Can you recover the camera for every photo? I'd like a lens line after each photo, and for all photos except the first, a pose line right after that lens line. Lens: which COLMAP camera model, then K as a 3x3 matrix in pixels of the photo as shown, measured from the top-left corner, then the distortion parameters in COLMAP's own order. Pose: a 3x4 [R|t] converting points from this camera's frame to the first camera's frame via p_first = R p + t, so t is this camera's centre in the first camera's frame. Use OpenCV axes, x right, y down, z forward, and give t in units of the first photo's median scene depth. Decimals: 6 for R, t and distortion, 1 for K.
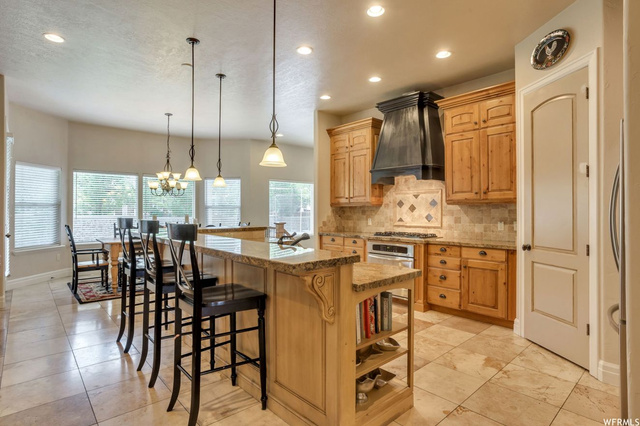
lens RADIAL K [[342.6, 0, 320.0], [0, 342.6, 213.0], [0, 0, 1]] dist [0.000102, 0.001279]
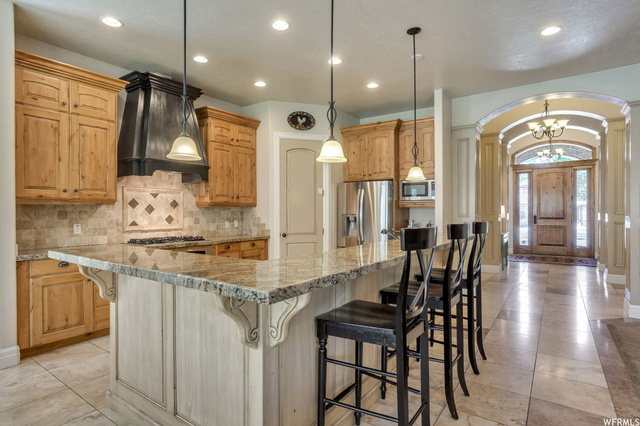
lens RADIAL K [[342.6, 0, 320.0], [0, 342.6, 213.0], [0, 0, 1]] dist [0.000102, 0.001279]
pose [[-0.208254, -0.007289, 0.978048, -0.815164], [0.003123, 0.999962, 0.008117, -0.012339], [-0.978070, 0.004745, -0.208224, 0.975142]]
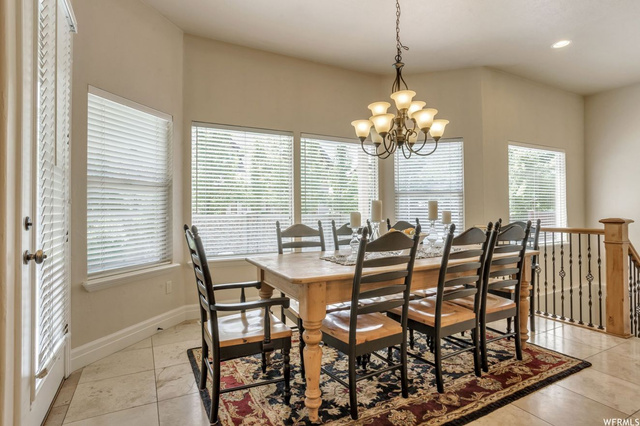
lens RADIAL K [[342.6, 0, 320.0], [0, 342.6, 213.0], [0, 0, 1]] dist [0.000102, 0.001279]
pose [[0.977301, -0.008053, -0.211701, -0.236368], [0.006075, 0.999932, -0.009996, 0.013124], [0.211767, 0.008483, 0.977283, 0.298277]]
